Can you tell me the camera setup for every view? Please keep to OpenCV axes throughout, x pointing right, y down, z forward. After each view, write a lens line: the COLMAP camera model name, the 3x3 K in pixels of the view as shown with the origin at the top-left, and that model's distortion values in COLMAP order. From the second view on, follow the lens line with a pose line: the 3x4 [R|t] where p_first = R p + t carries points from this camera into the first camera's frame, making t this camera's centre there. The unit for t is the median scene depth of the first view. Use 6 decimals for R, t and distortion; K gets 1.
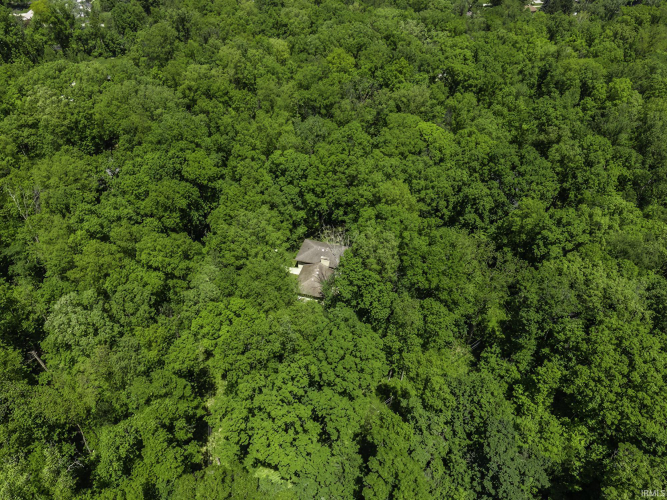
lens RADIAL K [[447.8, 0, 330.1], [0, 447.8, 247.6], [0, 0, 1]] dist [0.003465, -0.006440]
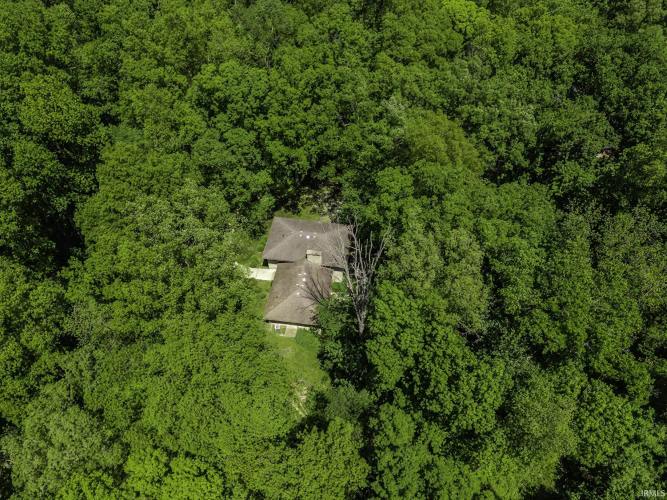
lens RADIAL K [[447.8, 0, 340.3], [0, 447.8, 253.2], [0, 0, 1]] dist [0.003465, -0.006440]
pose [[0.989620, -0.102390, 0.100842, -0.035094], [0.082636, 0.979521, 0.183604, -0.078406], [-0.117576, -0.173365, 0.977814, 0.409763]]
